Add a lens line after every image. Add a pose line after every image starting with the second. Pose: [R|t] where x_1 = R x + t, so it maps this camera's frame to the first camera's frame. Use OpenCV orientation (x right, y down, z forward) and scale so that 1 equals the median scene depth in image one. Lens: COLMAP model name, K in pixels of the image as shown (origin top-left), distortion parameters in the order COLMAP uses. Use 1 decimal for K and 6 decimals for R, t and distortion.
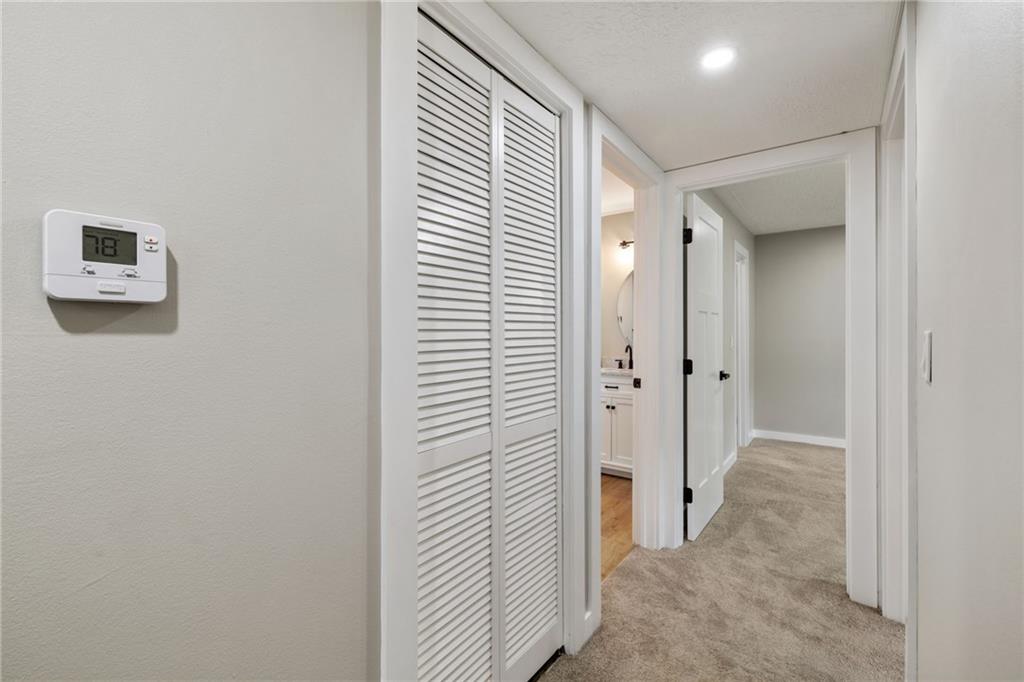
lens RADIAL K [[445.4, 0, 511.8], [0, 445.4, 336.7], [0, 0, 1]] dist [0.001946, 0.000238]
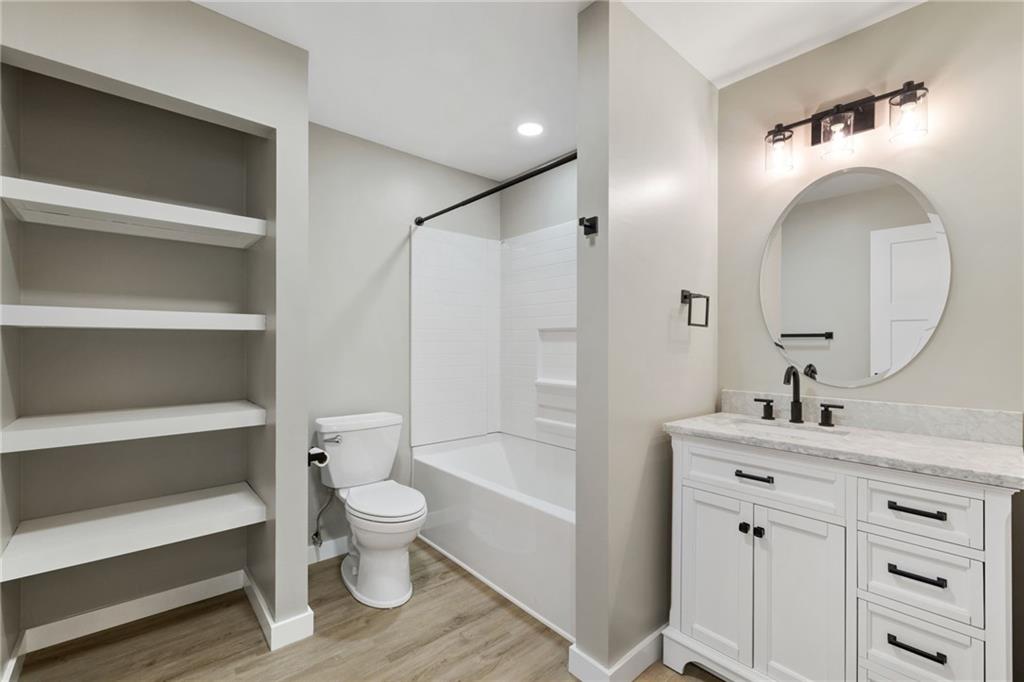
lens RADIAL K [[445.4, 0, 511.6], [0, 445.4, 342.4], [0, 0, 1]] dist [0.001946, 0.000238]
pose [[0.976355, -0.000125, -0.216175, 0.093309], [-0.001494, 0.999972, -0.007330, -0.001091], [0.216170, 0.007480, 0.976327, 0.526918]]
